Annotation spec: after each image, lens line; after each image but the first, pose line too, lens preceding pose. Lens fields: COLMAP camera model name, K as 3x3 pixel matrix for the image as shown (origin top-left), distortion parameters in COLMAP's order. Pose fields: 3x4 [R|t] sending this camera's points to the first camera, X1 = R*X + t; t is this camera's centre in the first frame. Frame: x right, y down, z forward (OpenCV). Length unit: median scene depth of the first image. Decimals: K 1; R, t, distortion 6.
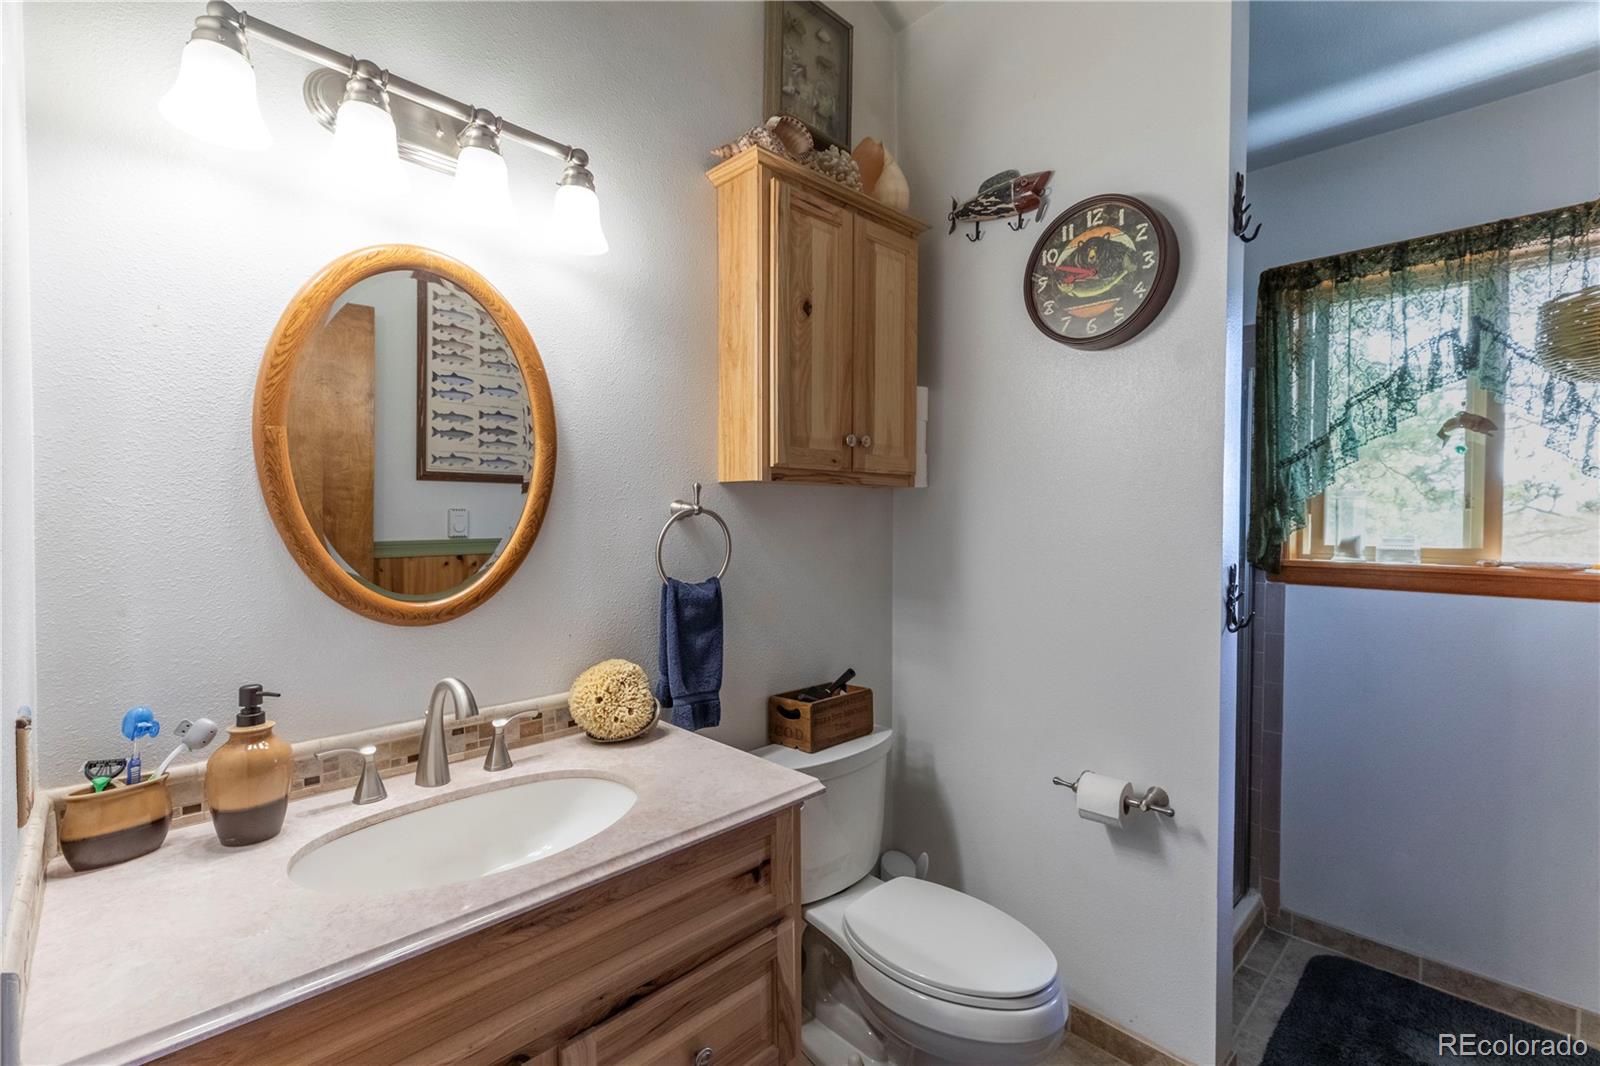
lens RADIAL K [[726.3, 0, 797.9], [0, 726.3, 531.3], [0, 0, 1]] dist [0.009941, -0.002861]
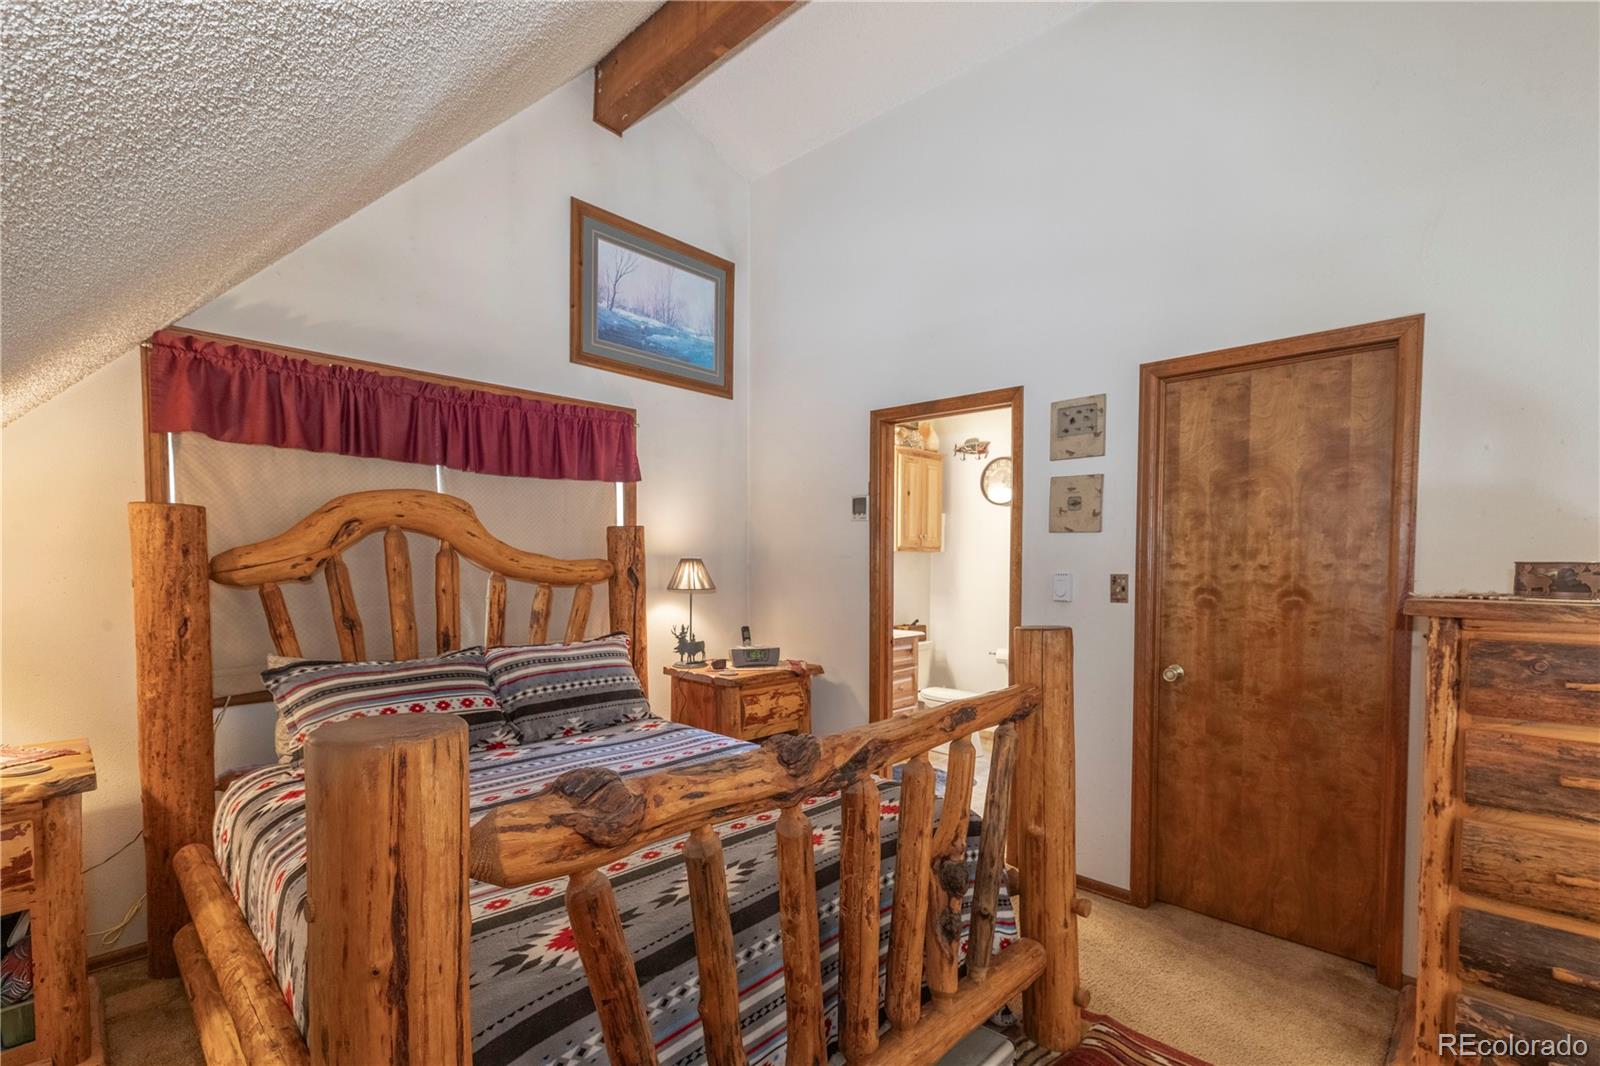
lens RADIAL K [[726.3, 0, 831.6], [0, 726.3, 593.0], [0, 0, 1]] dist [0.009941, -0.002861]
pose [[0.997350, 0.000181, 0.072747, -0.465160], [-0.002093, 0.999654, 0.026211, 0.023992], [-0.072717, -0.026294, 0.997006, -1.761496]]
